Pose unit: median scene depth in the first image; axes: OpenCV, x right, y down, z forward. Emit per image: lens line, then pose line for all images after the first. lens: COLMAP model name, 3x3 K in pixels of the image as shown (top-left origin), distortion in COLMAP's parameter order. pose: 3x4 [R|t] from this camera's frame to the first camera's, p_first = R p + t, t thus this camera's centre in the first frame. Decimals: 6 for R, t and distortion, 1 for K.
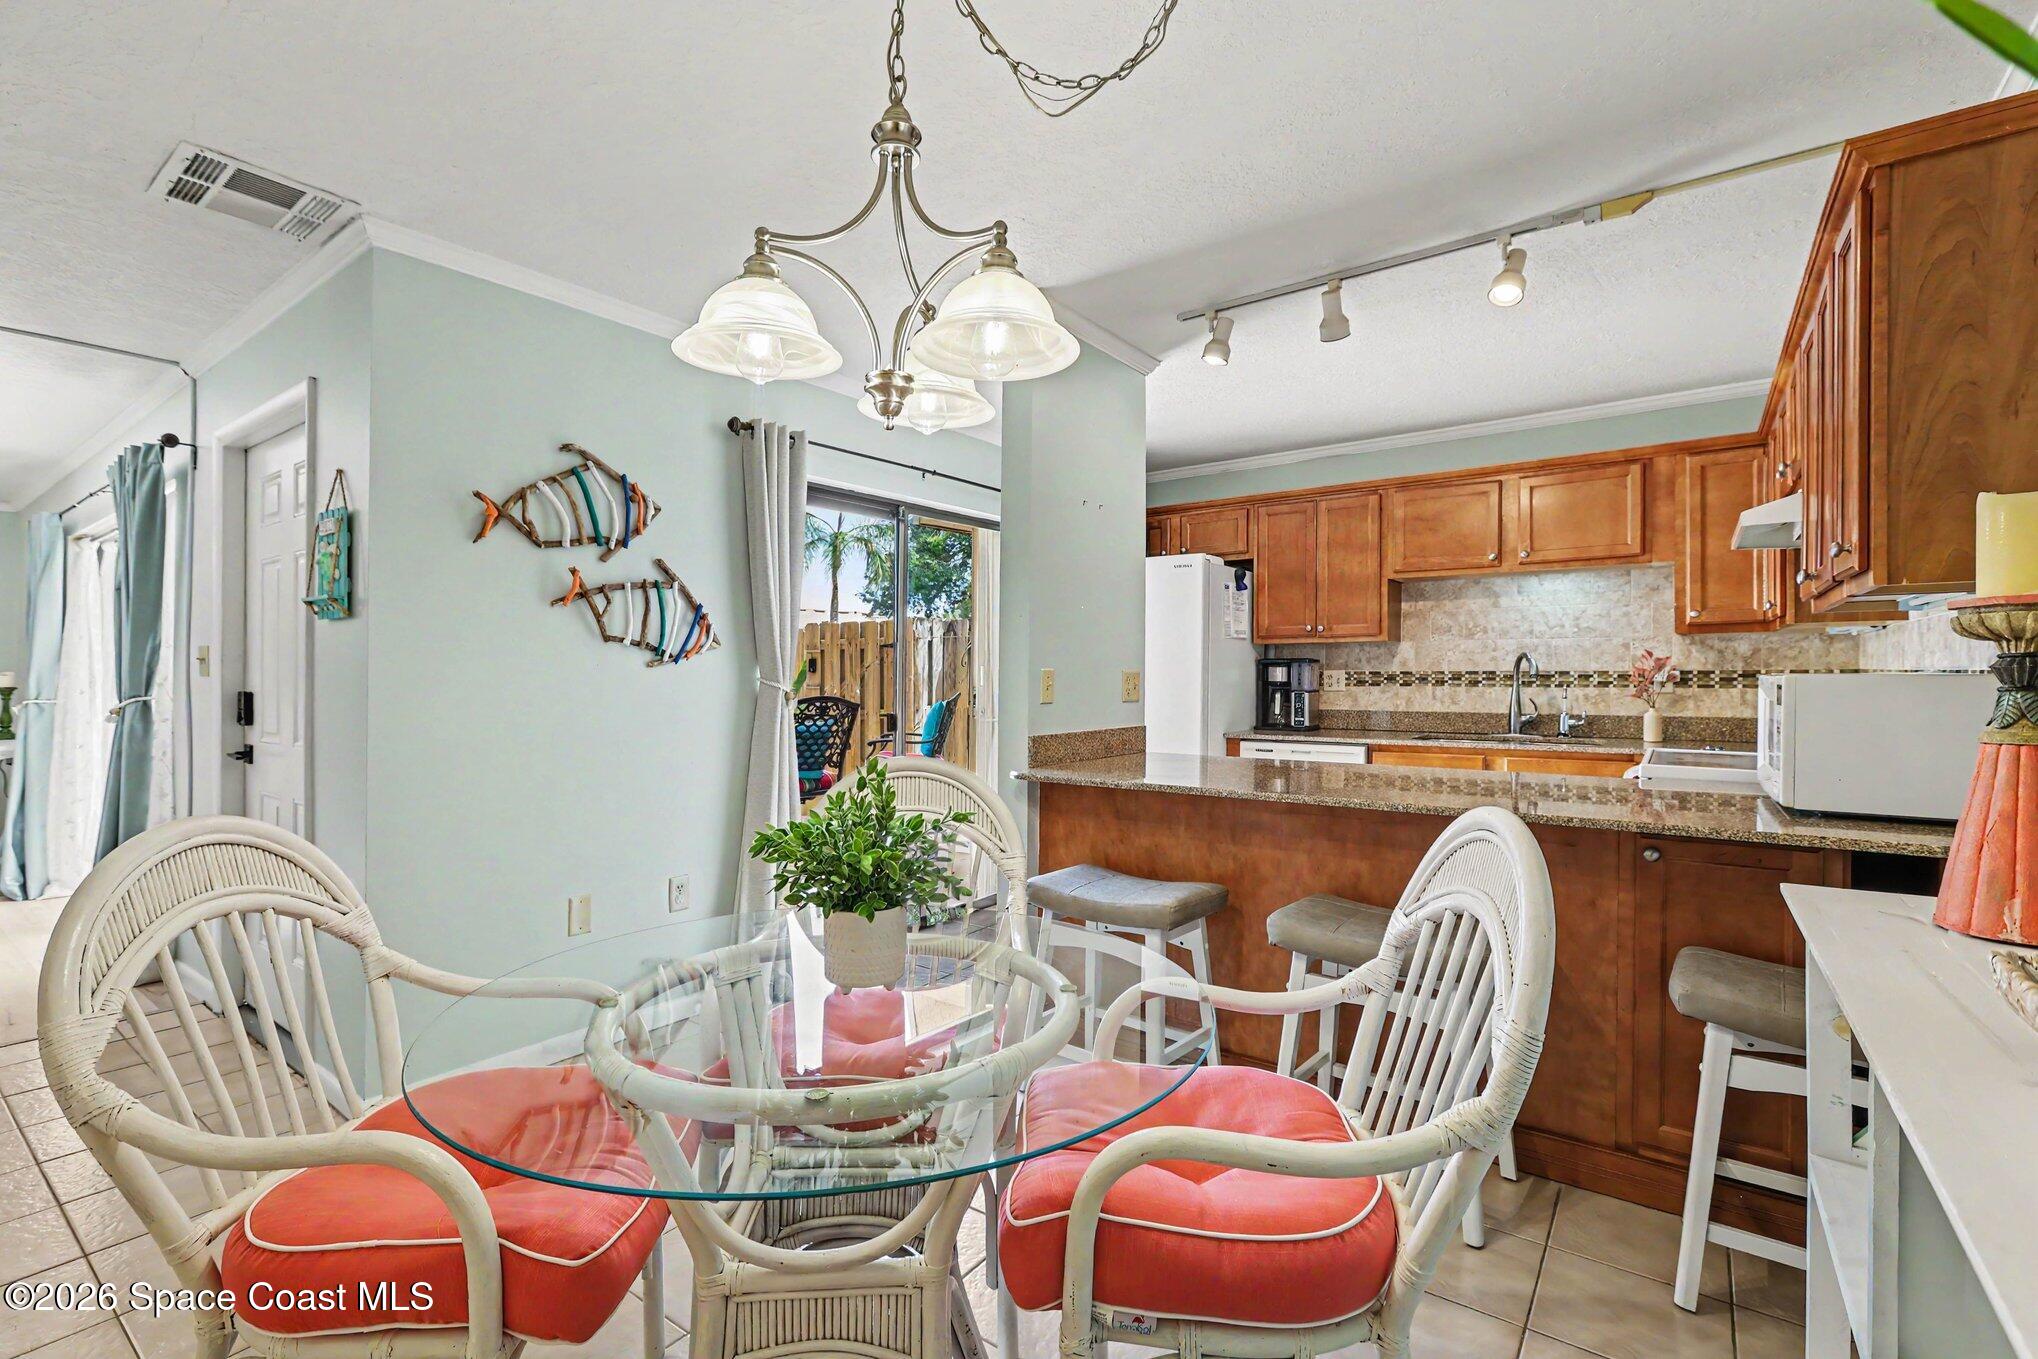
lens RADIAL K [[913.4, 0, 1007.2], [0, 913.4, 672.2], [0, 0, 1]] dist [-0.009405, 0.000562]
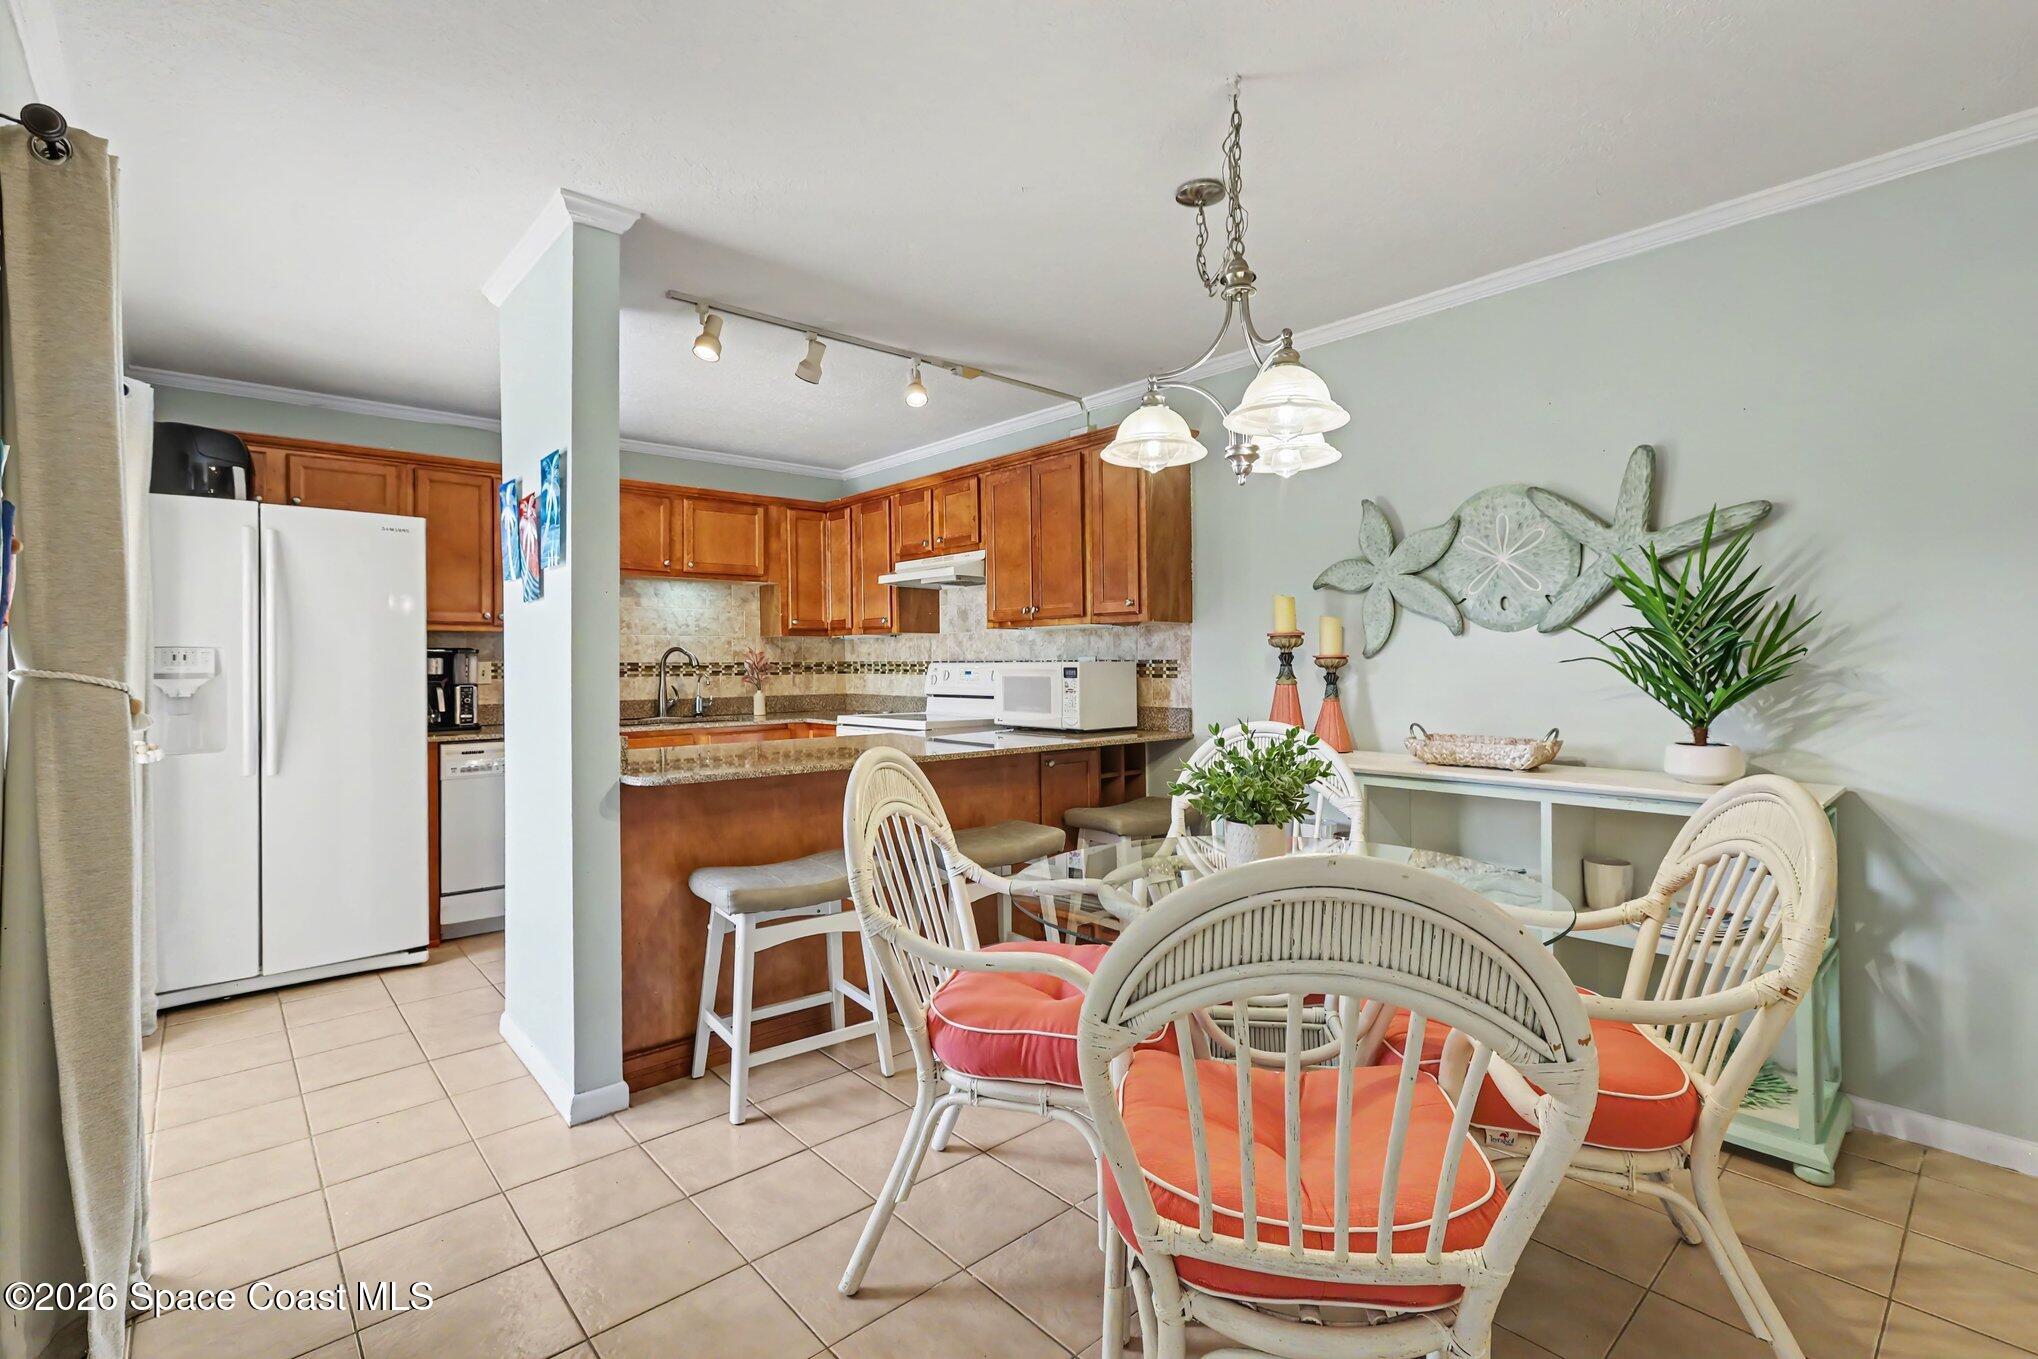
lens RADIAL K [[913.4, 0, 1007.2], [0, 913.4, 672.2], [0, 0, 1]] dist [-0.009405, 0.000562]
pose [[0.211891, -0.008935, 0.977252, -0.471722], [0.003031, 0.999959, 0.008486, 0.002380], [-0.977289, 0.001163, 0.211910, 0.313213]]
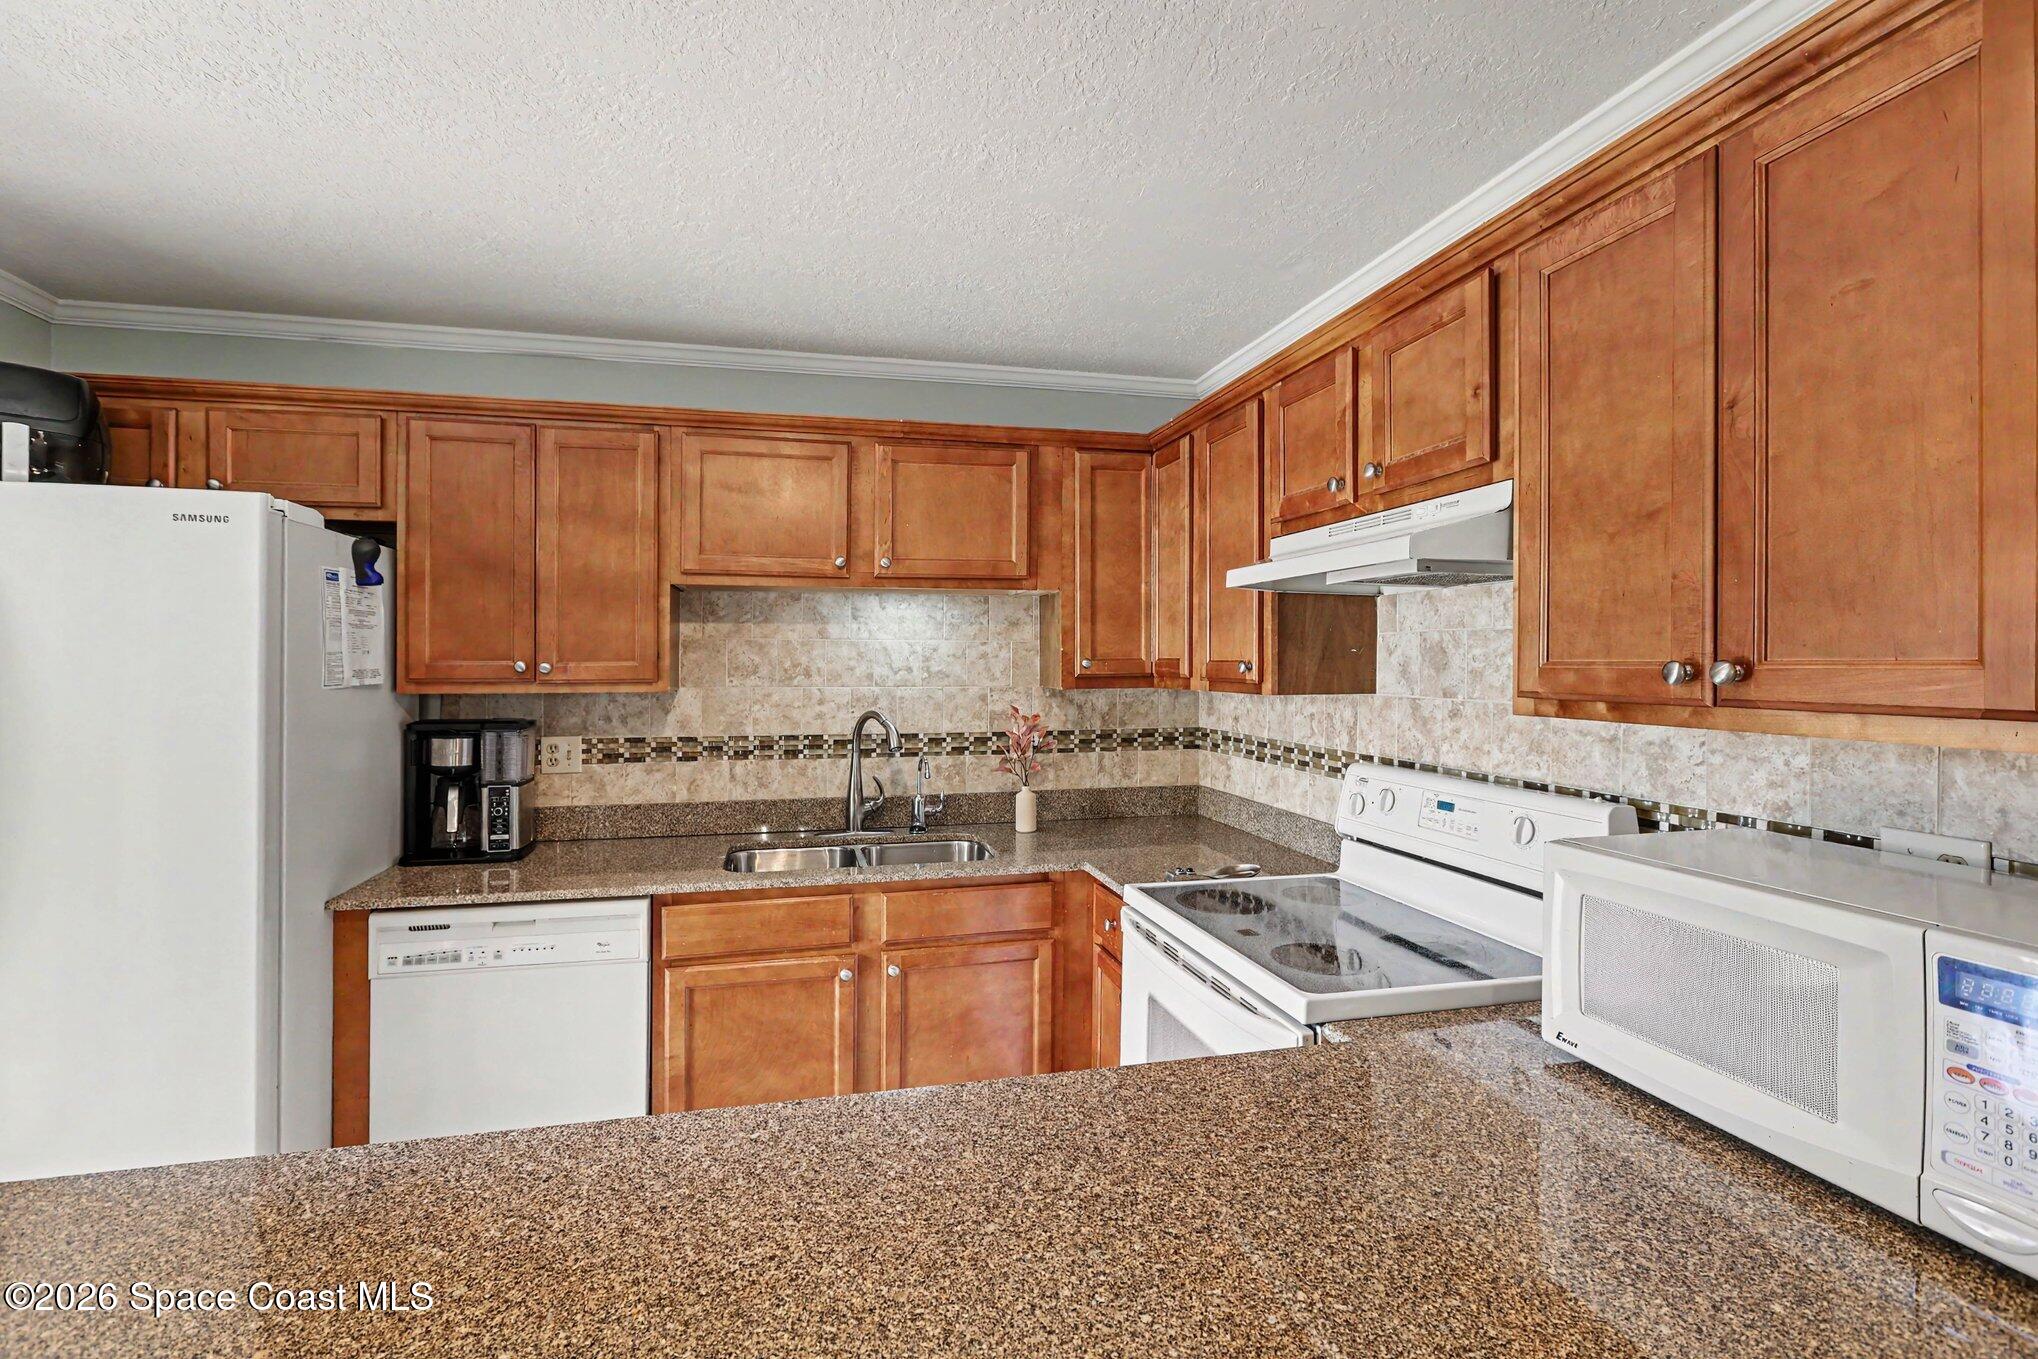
lens RADIAL K [[913.4, 0, 1007.2], [0, 913.4, 672.2], [0, 0, 1]] dist [-0.009405, 0.000562]
pose [[0.639417, -0.006067, 0.768836, 0.112607], [-0.002970, 0.999942, 0.010361, -0.053791], [-0.768854, -0.008909, 0.639362, 0.473531]]
